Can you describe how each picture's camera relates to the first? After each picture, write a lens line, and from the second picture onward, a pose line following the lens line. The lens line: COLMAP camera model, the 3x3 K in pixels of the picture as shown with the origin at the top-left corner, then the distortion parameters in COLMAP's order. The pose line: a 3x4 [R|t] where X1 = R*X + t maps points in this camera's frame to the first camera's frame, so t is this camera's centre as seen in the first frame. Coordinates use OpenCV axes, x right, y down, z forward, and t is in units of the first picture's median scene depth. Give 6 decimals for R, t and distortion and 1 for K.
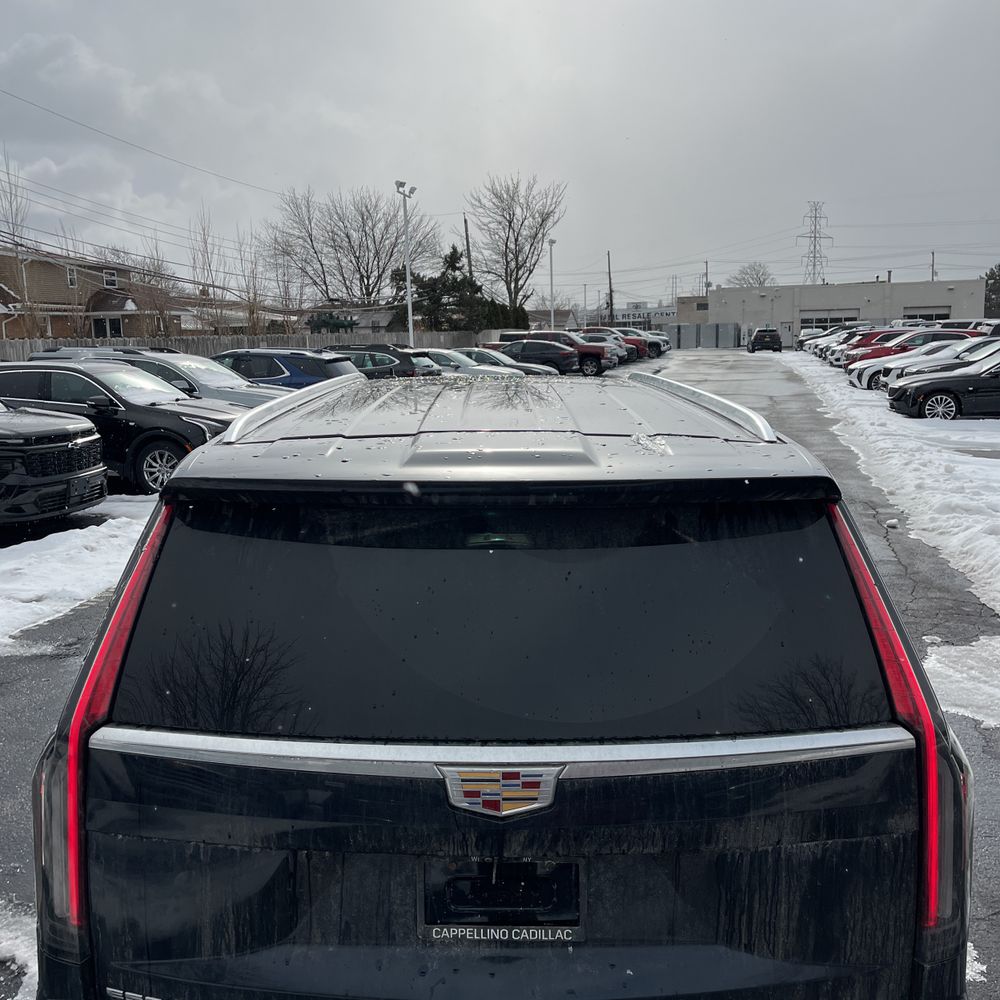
lens RADIAL K [[1001.8, 0, 501.6], [0, 1001.8, 502.8], [0, 0, 1]] dist [0.035495, 0.000000]
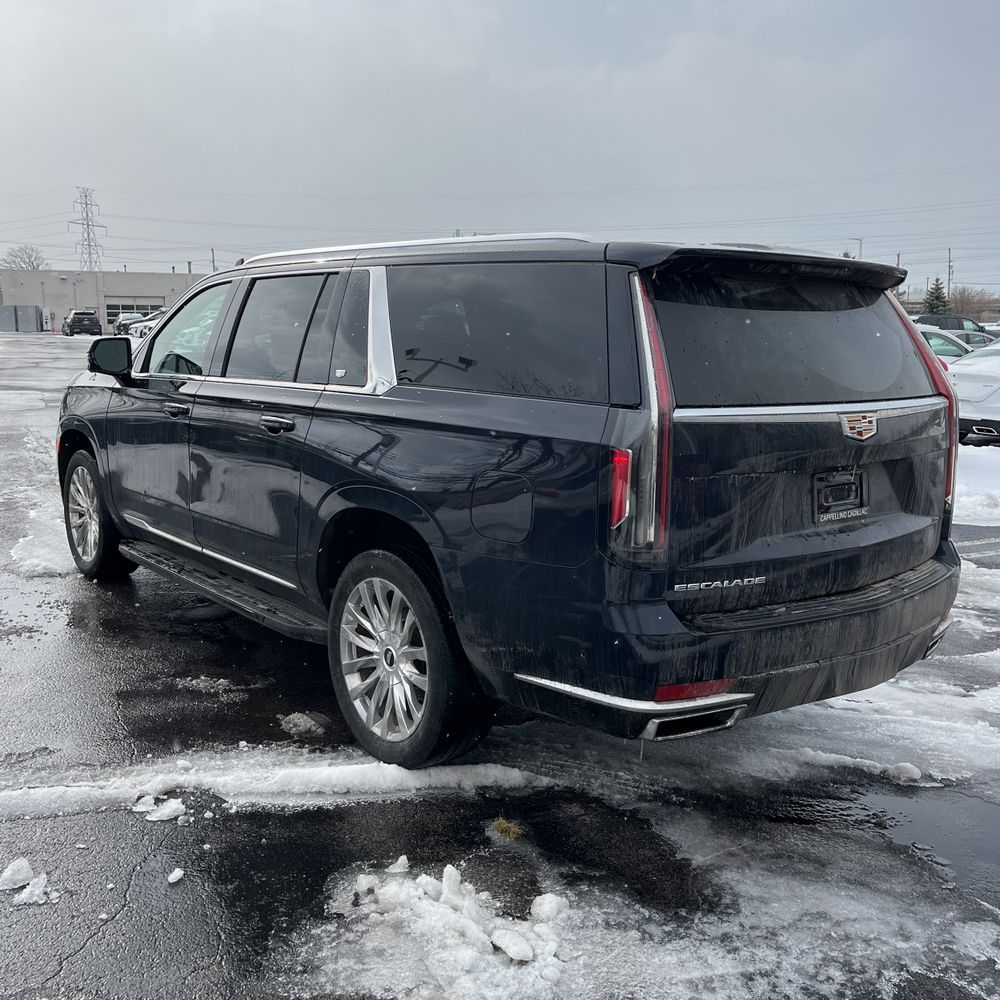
lens RADIAL K [[1001.8, 0, 495.6], [0, 1001.8, 499.8], [0, 0, 1]] dist [0.035495, 0.000000]
pose [[0.776606, -0.085484, 0.624160, -1.473963], [0.083717, 0.995968, 0.032241, 0.272206], [-0.624399, 0.027214, 0.780631, -0.002238]]
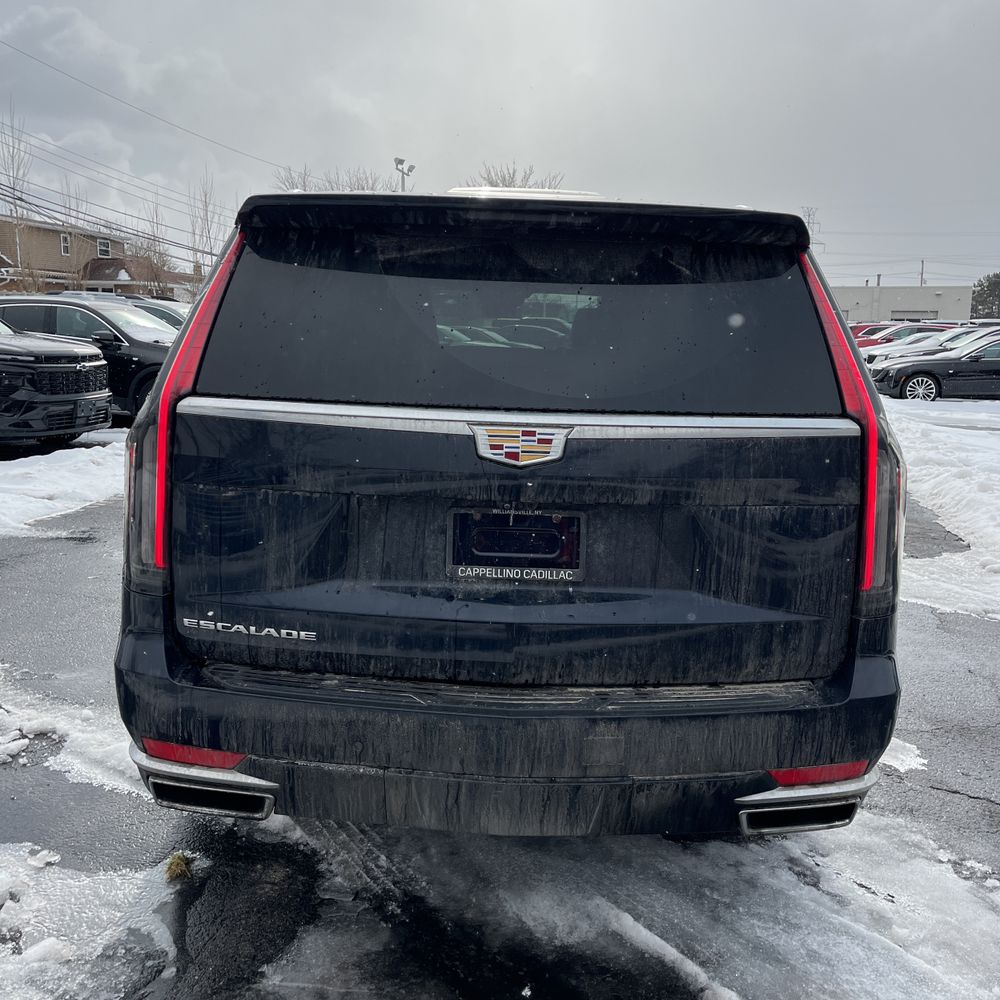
lens RADIAL K [[1001.8, 0, 503.9], [0, 1001.8, 503.7], [0, 0, 1]] dist [0.035495, 0.000000]
pose [[0.999228, 0.035042, 0.017761, -0.035352], [-0.035127, 0.999373, 0.004467, 0.313952], [-0.017593, -0.005087, 0.999832, -0.192565]]
